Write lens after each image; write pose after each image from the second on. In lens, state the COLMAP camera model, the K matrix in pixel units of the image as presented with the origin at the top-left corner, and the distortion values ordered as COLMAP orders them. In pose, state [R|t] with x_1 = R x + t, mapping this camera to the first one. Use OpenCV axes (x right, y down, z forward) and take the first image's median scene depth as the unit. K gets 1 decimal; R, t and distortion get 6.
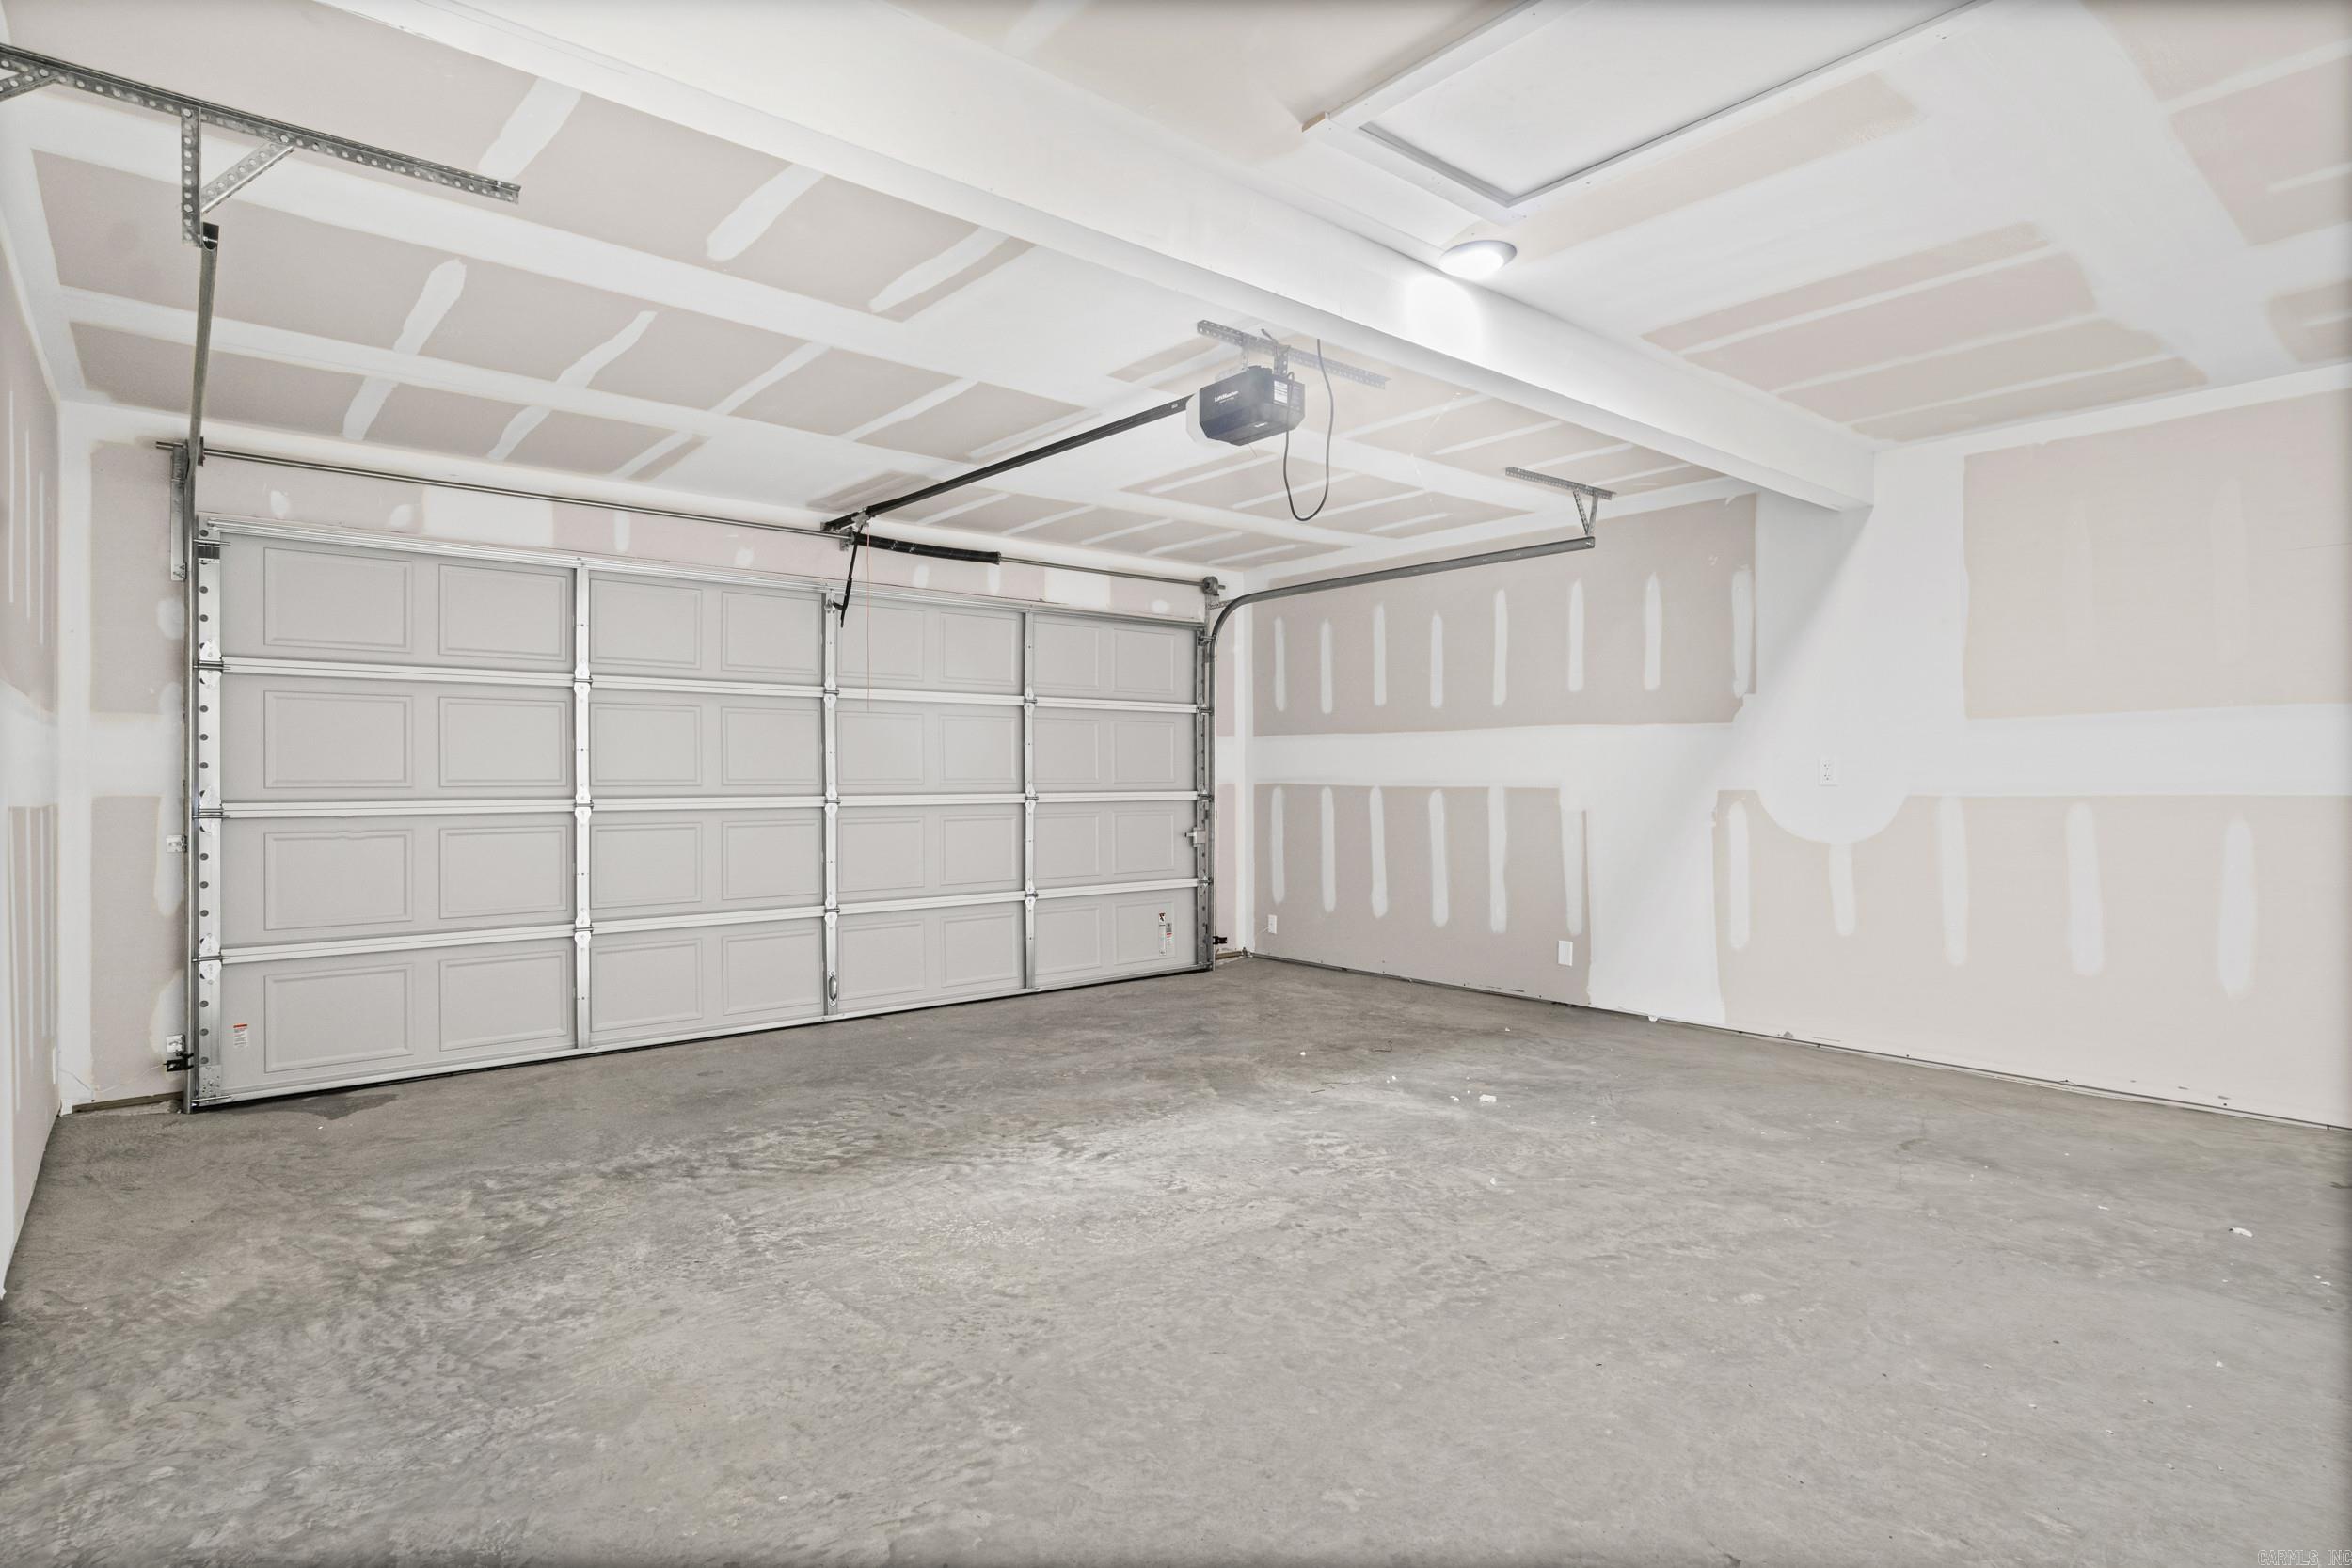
lens RADIAL K [[1197.8, 0, 1178.5], [0, 1197.8, 776.5], [0, 0, 1]] dist [-0.006855, 0.002734]
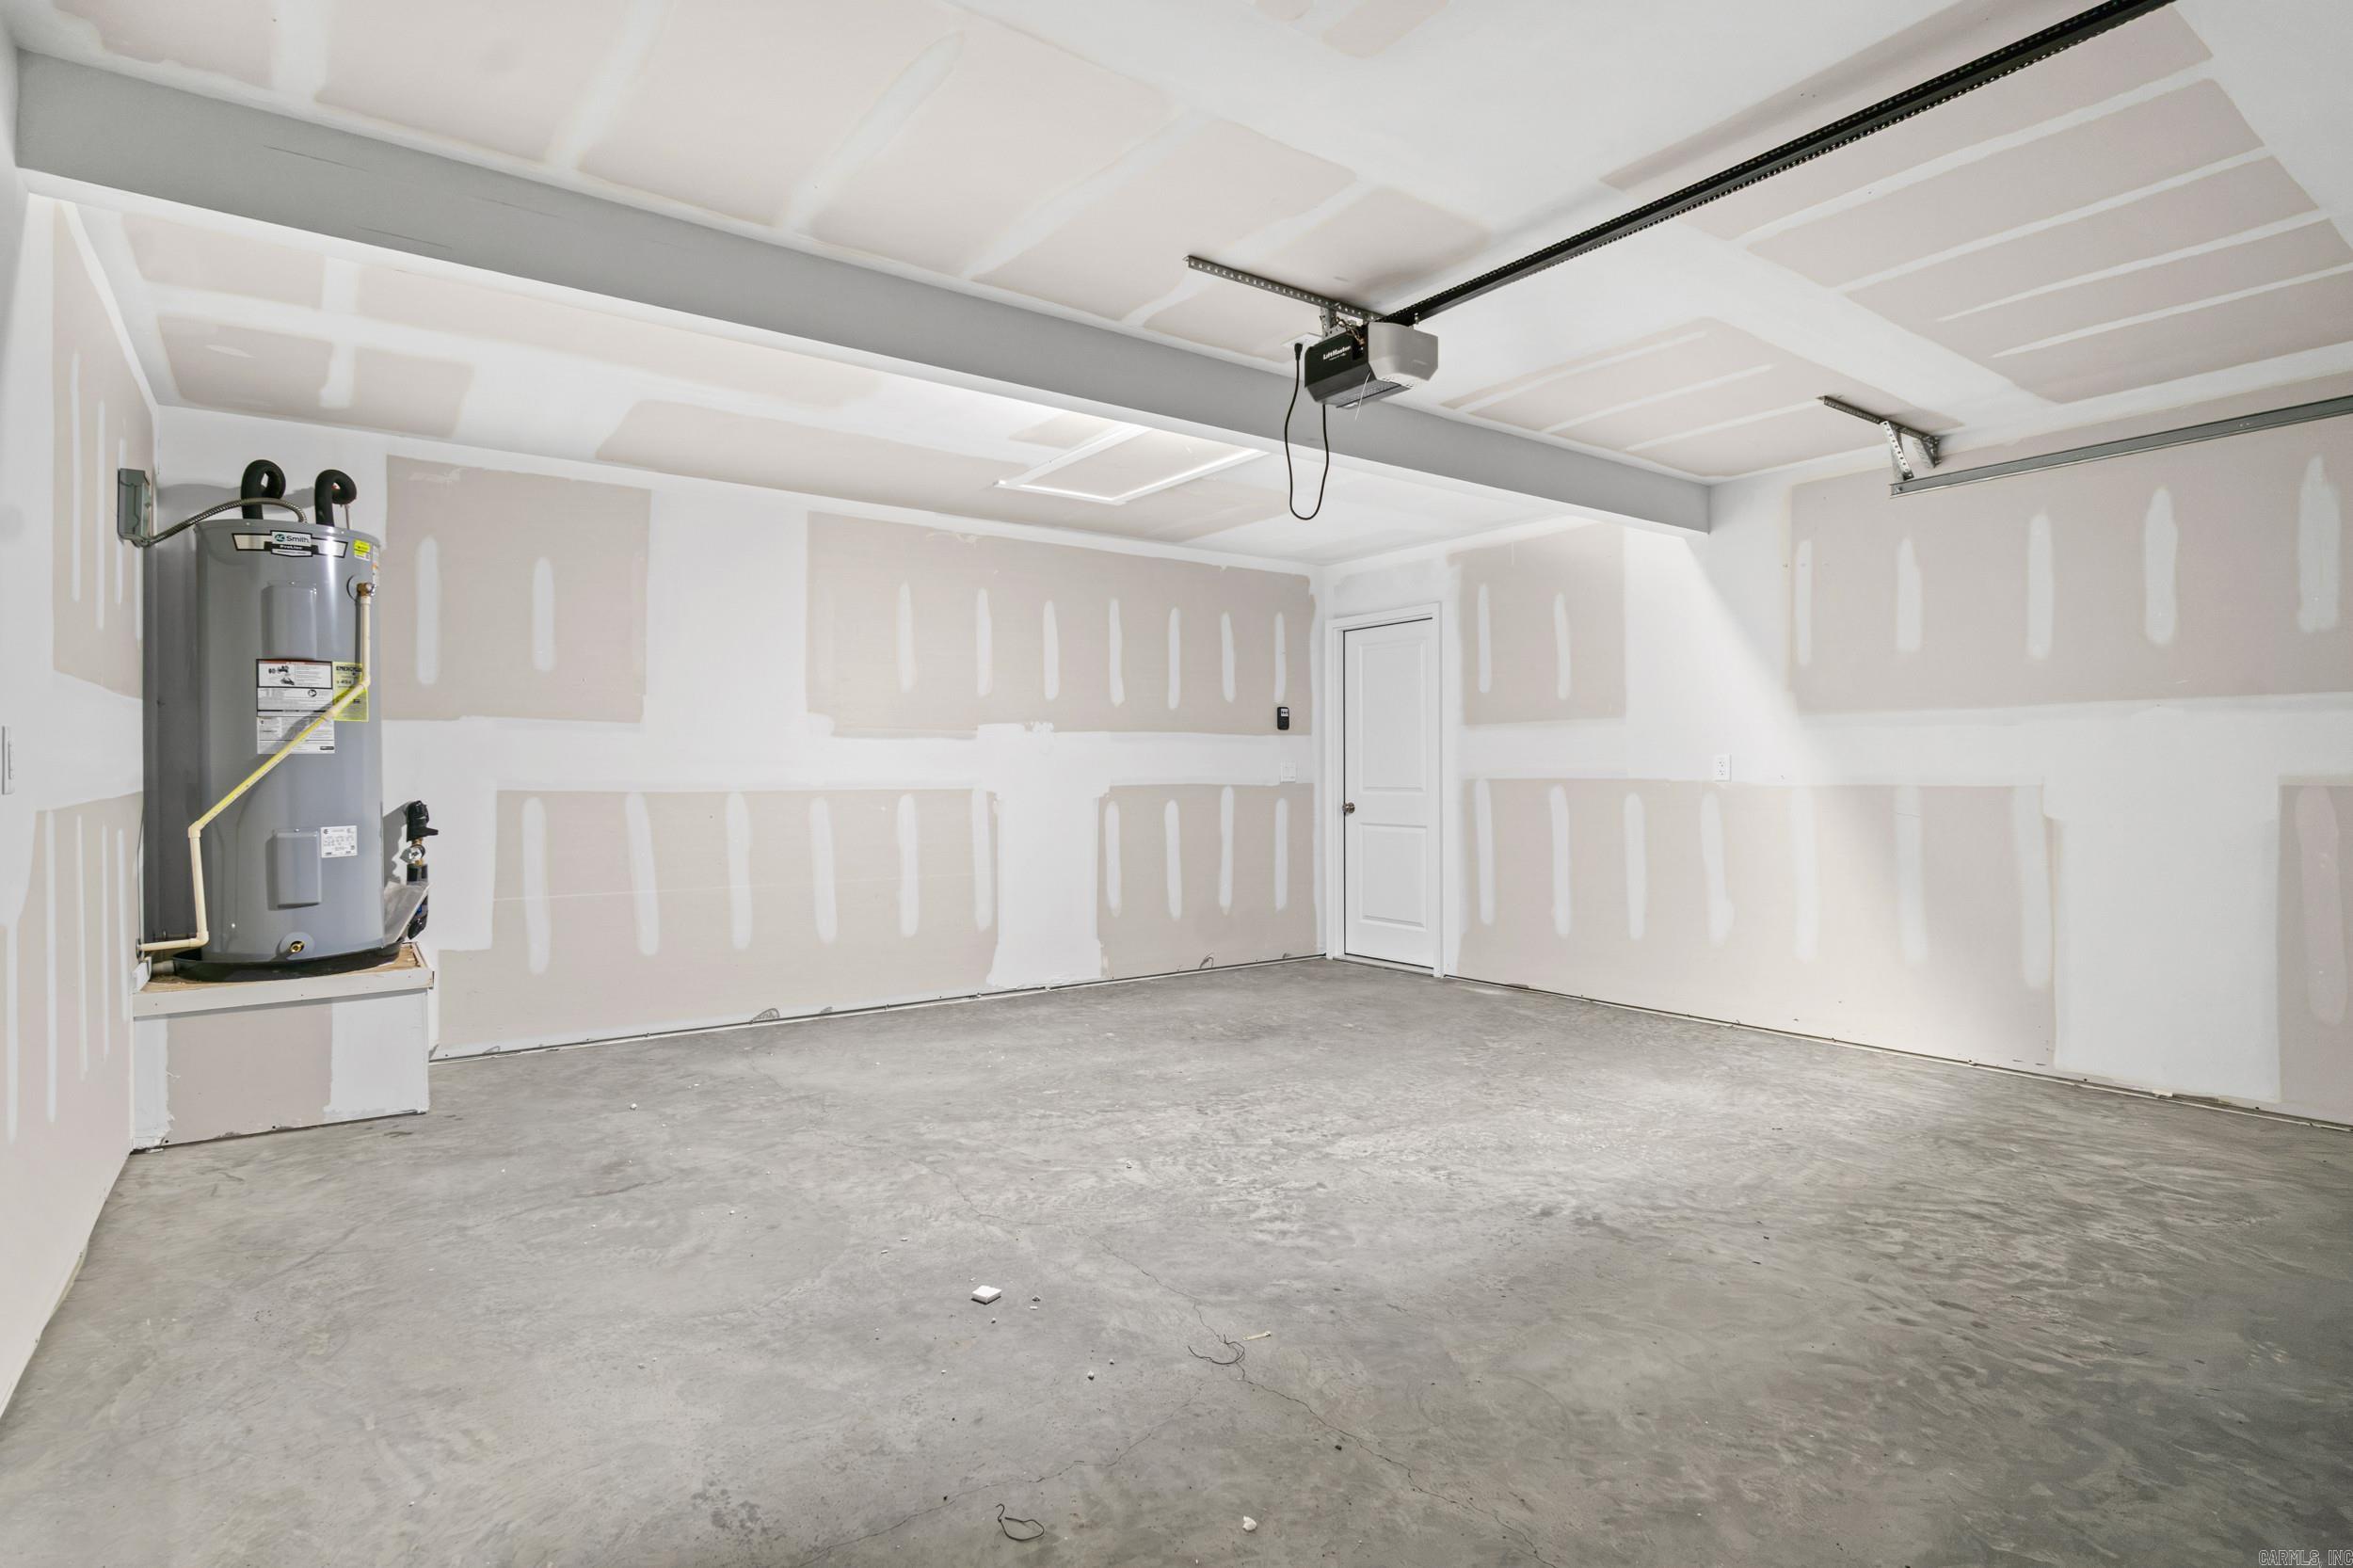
lens RADIAL K [[1198.4, 0, 1169.8], [0, 1198.4, 778.6], [0, 0, 1]] dist [-0.006855, 0.002734]
pose [[-0.996896, 0.006807, 0.078433, 0.141139], [0.006950, 0.999975, 0.001547, 0.005894], [-0.078420, 0.002088, -0.996918, 1.966015]]
